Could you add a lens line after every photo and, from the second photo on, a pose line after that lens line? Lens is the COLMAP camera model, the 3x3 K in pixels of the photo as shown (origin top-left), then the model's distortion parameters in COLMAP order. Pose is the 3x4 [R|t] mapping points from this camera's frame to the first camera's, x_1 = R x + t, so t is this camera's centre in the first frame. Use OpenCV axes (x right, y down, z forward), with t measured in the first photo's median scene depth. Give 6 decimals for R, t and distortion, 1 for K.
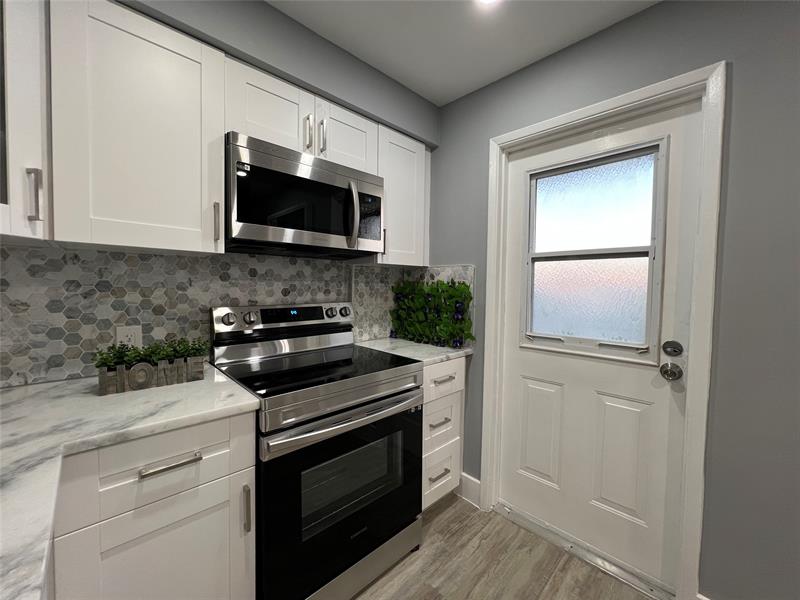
lens RADIAL K [[321.9, 0, 397.8], [0, 321.9, 298.5], [0, 0, 1]] dist [-0.004977, 0.000800]
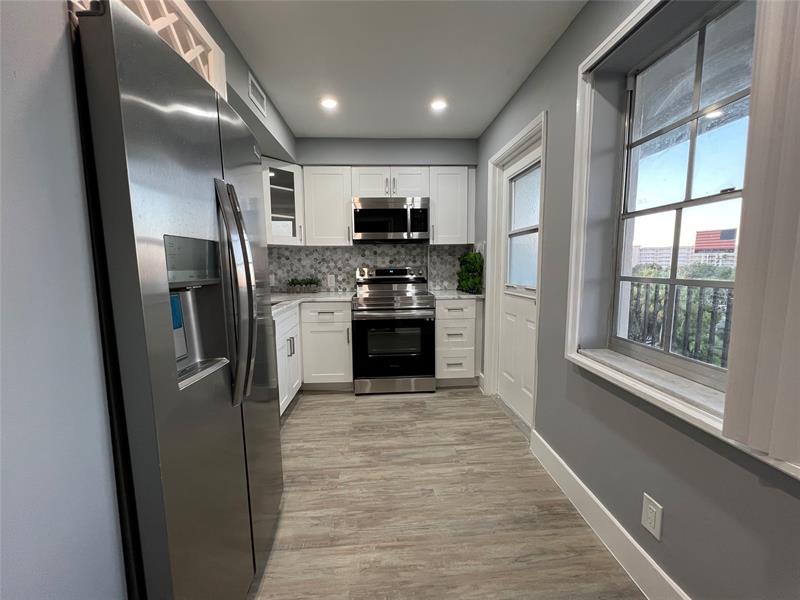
lens RADIAL K [[321.9, 0, 396.7], [0, 321.9, 299.5], [0, 0, 1]] dist [-0.004977, 0.000800]
pose [[0.755178, 0.050196, -0.653595, 1.096897], [-0.005835, 0.997539, 0.069868, 0.081909], [0.655494, -0.048949, 0.753612, -0.554097]]
